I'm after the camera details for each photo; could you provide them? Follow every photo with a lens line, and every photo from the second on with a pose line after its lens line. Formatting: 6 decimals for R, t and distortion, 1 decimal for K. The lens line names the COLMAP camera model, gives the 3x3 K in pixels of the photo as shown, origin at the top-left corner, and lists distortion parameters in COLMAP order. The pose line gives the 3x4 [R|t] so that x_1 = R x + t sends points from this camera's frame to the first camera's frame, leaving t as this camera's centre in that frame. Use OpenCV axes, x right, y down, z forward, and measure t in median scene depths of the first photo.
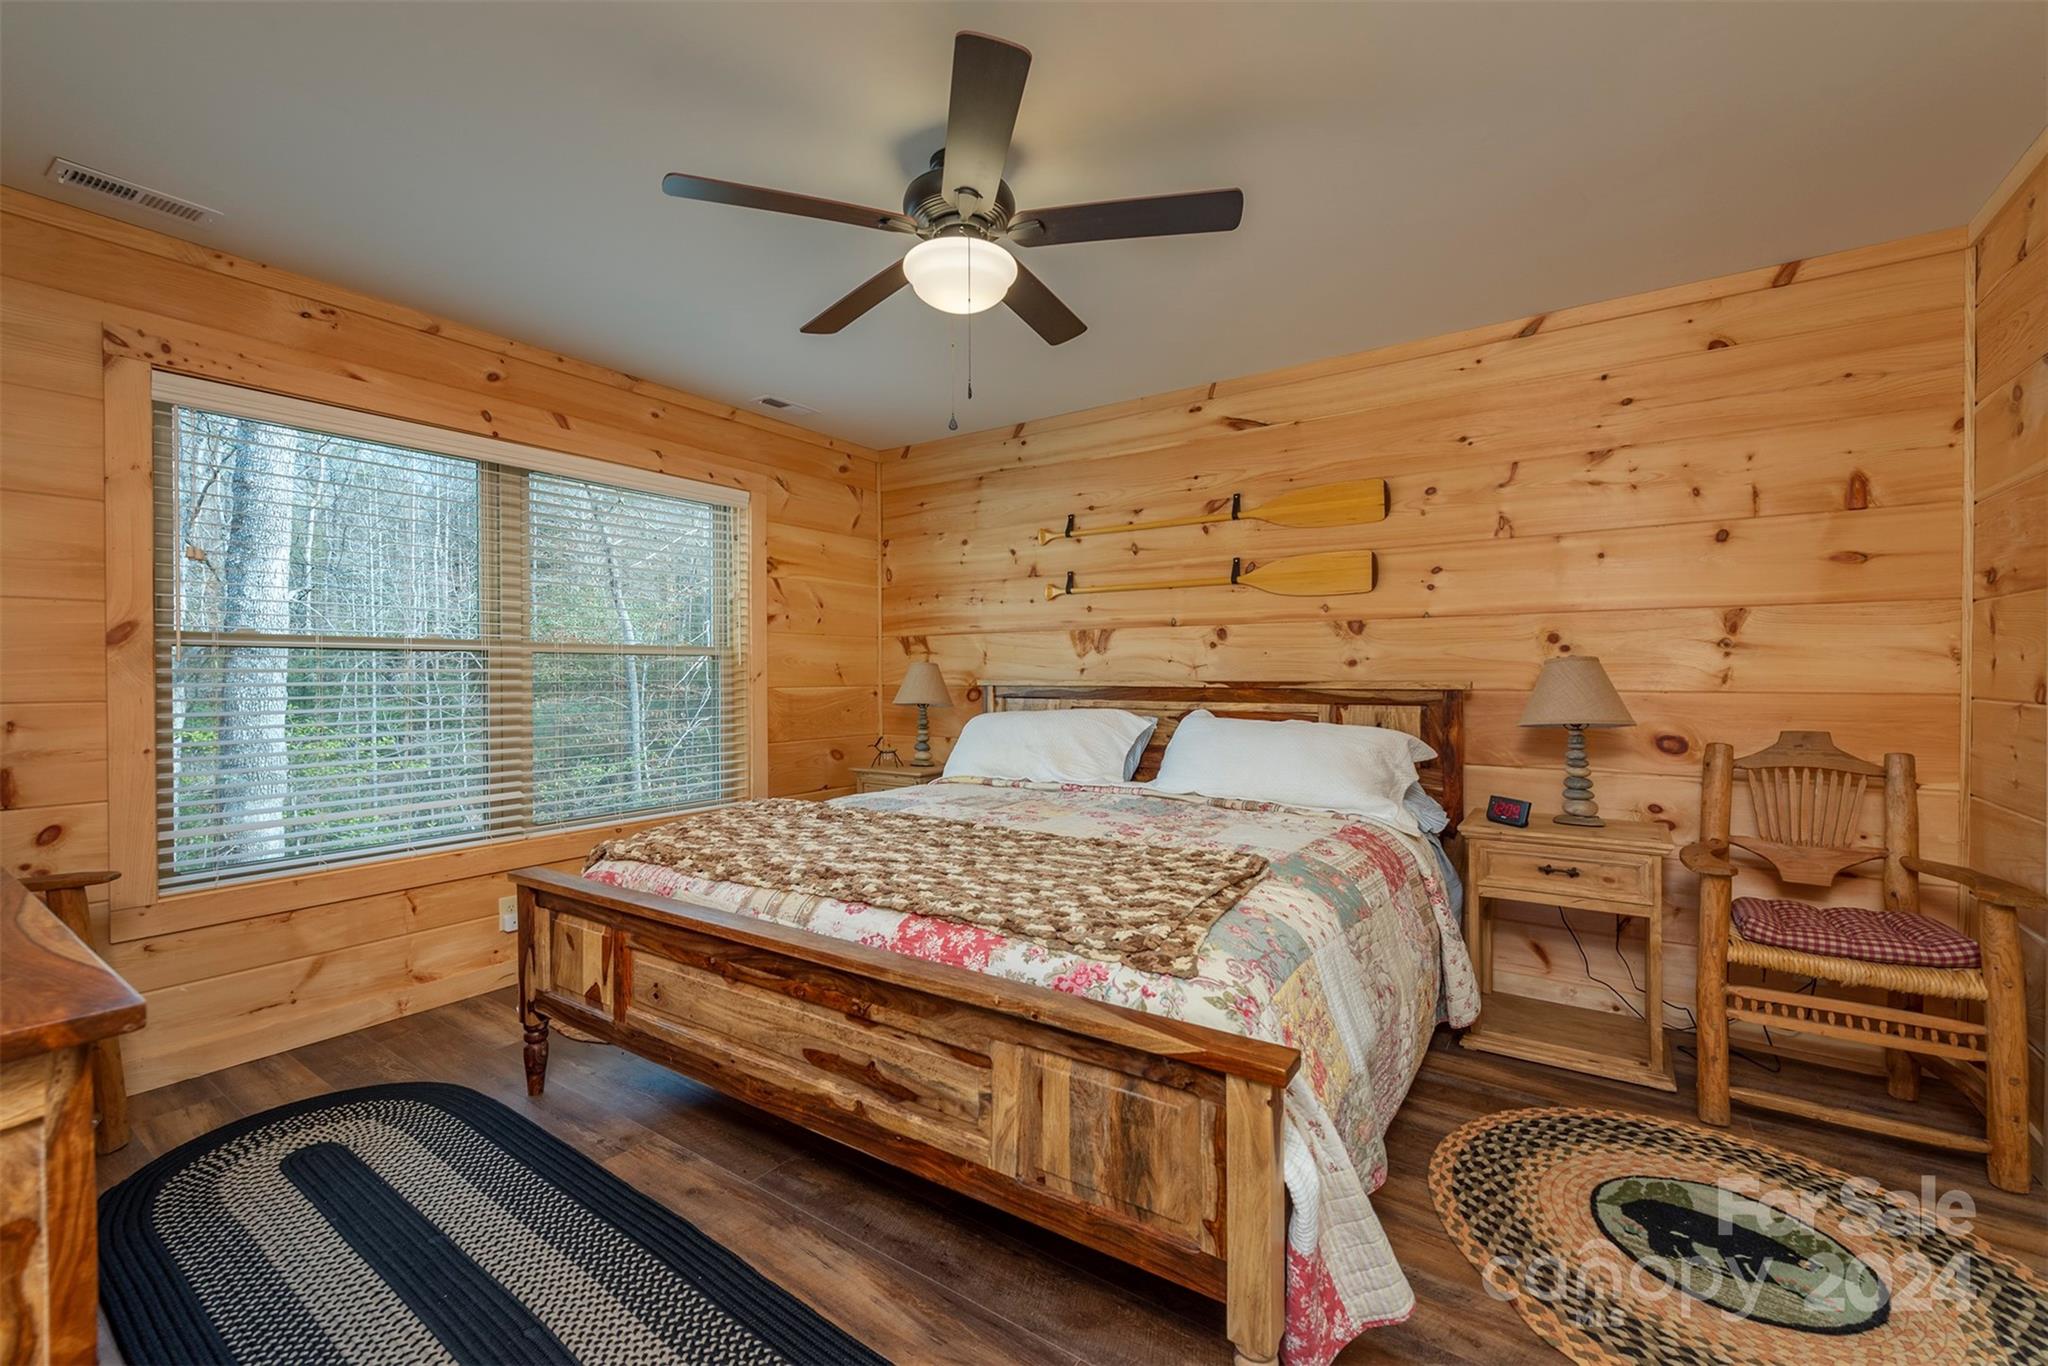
lens RADIAL K [[848.0, 0, 1024.4], [0, 848.0, 680.2], [0, 0, 1]] dist [0.011964, -0.000317]
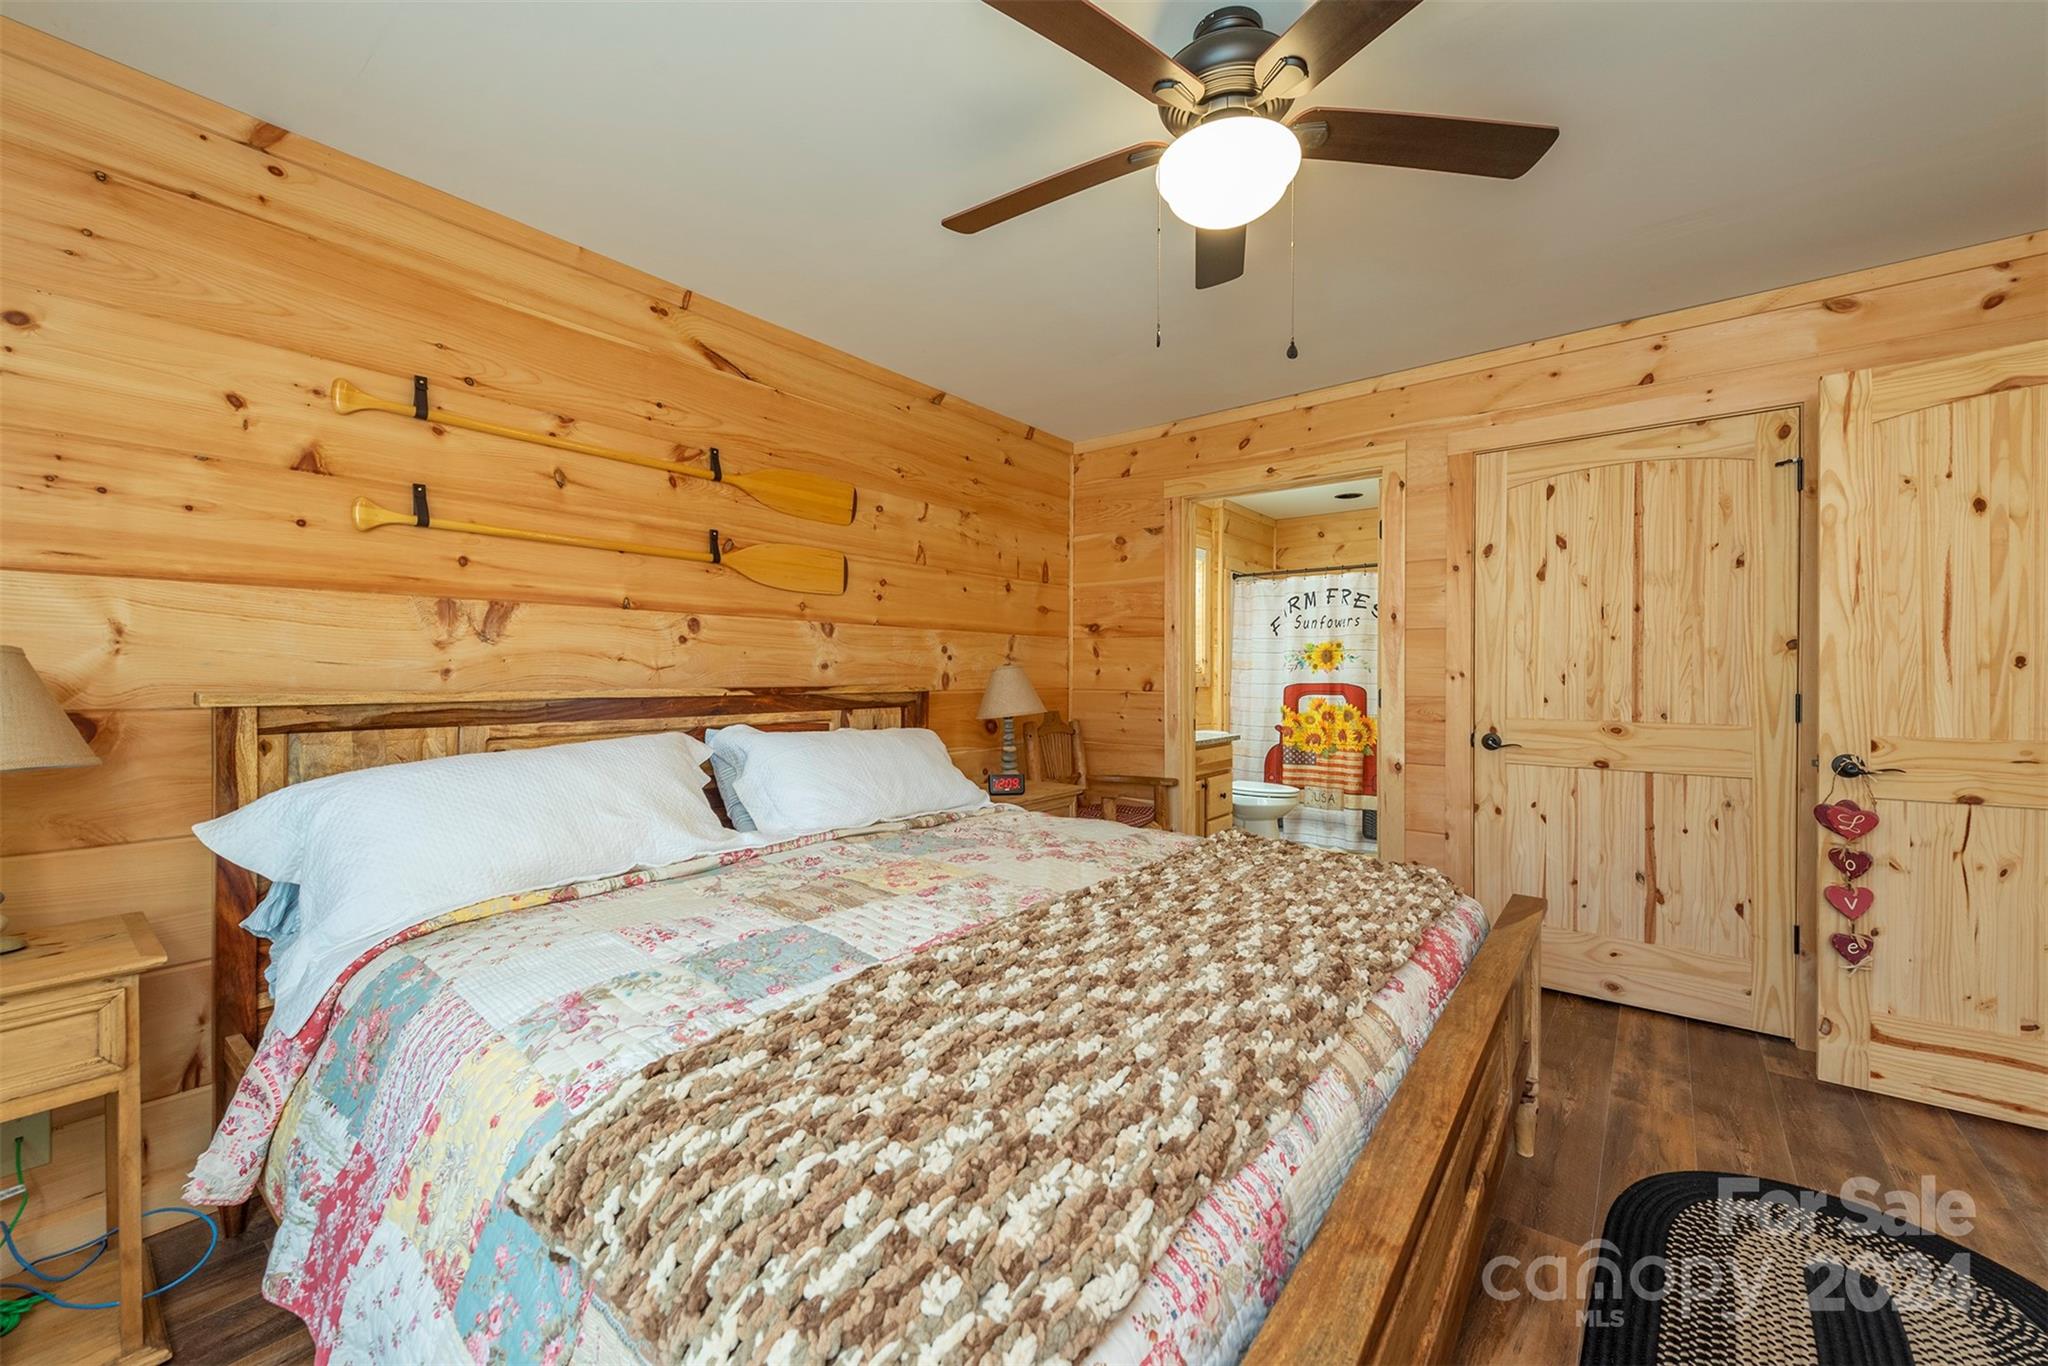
lens RADIAL K [[830.2, 0, 1026.8], [0, 830.2, 680.1], [0, 0, 1]] dist [0.009116, -0.003191]
pose [[0.046822, -0.003380, 0.998898, -0.494570], [0.008706, 0.999958, 0.002976, -0.005109], [-0.998865, 0.008557, 0.046849, 0.664760]]
